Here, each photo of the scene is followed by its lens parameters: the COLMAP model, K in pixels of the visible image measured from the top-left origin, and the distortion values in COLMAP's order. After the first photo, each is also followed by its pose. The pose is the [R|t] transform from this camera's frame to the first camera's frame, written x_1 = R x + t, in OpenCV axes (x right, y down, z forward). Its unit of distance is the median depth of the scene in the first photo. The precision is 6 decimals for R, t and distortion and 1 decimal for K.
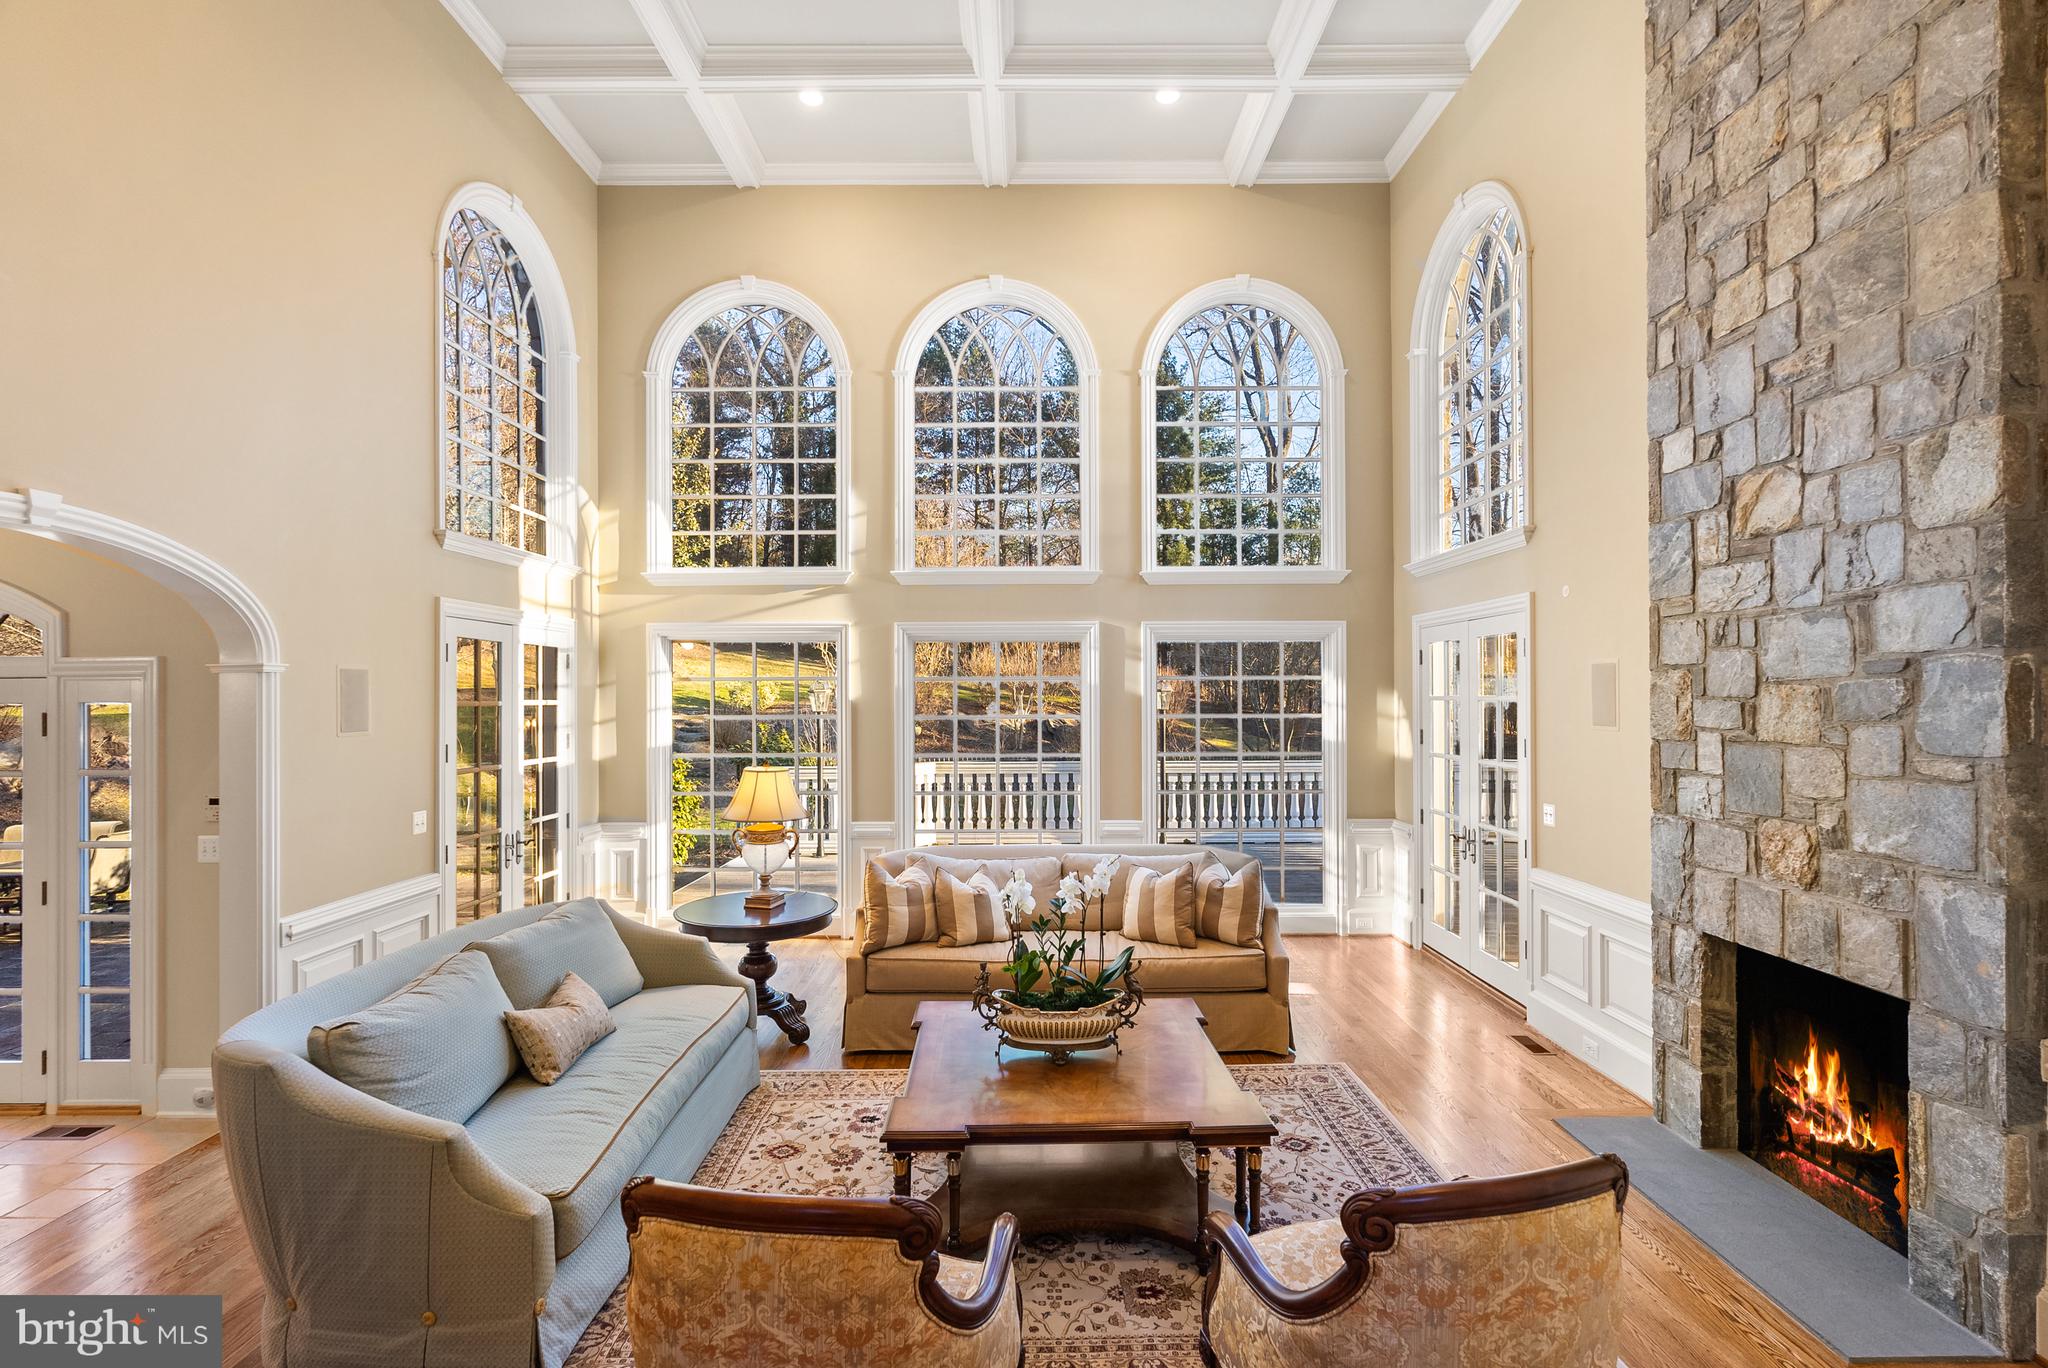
lens RADIAL K [[936.9, 0, 1024.0], [0, 936.9, 684.0], [0, 0, 1]] dist [0.000620, 0.000096]
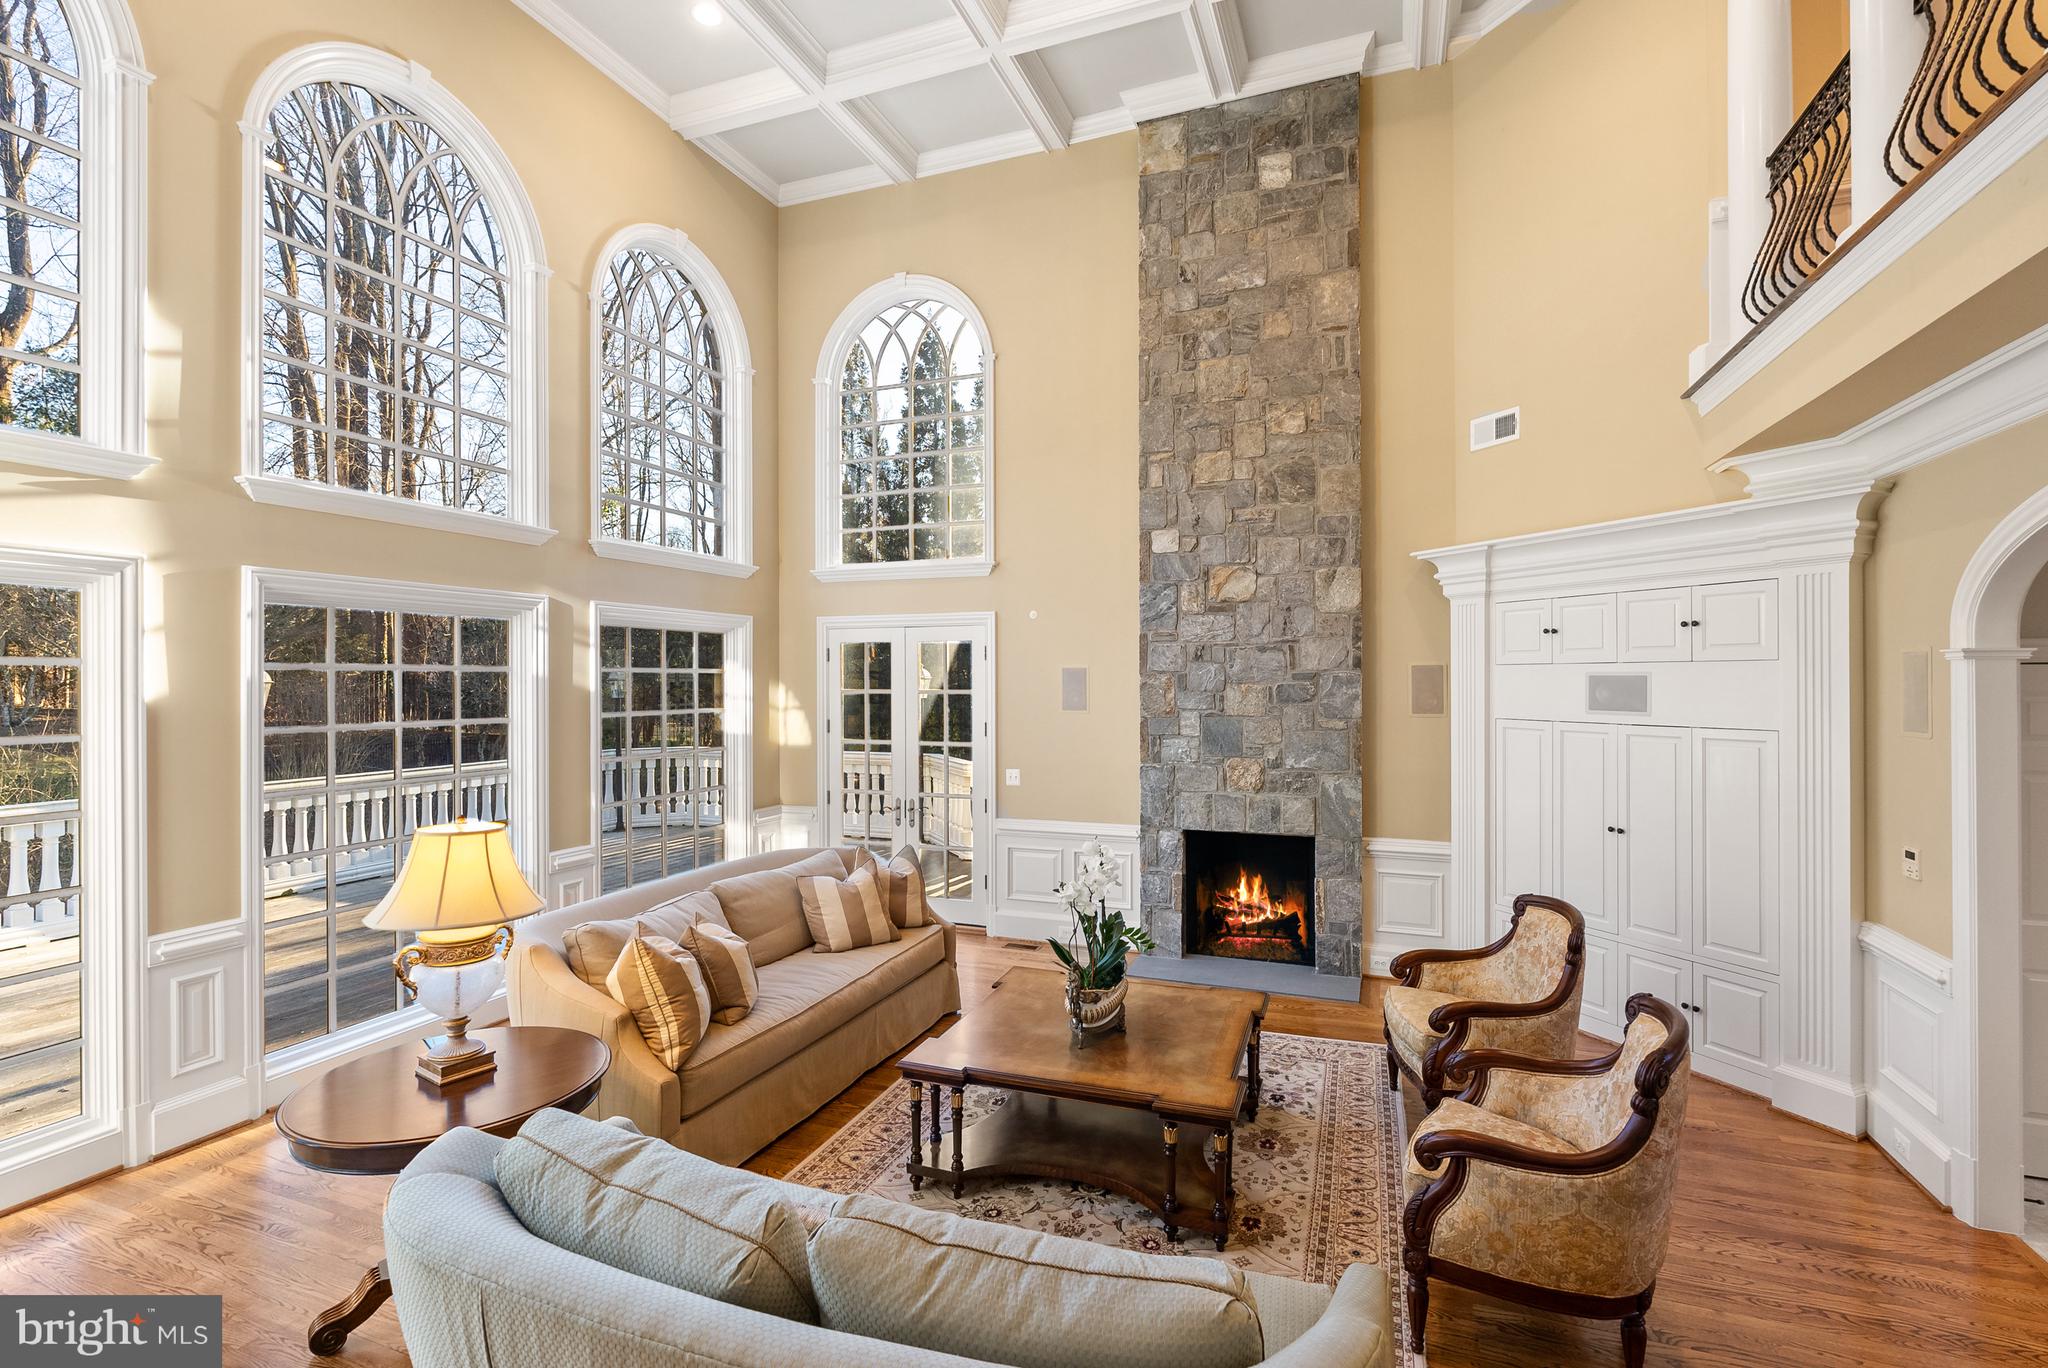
lens RADIAL K [[931.9, 0, 1030.8], [0, 931.9, 677.8], [0, 0, 1]] dist [-0.024210, 0.000312]
pose [[0.338160, 0.005576, 0.941072, -1.002165], [-0.012893, 0.999916, -0.001291, -0.004400], [-0.941000, -0.011696, 0.338204, 0.728079]]
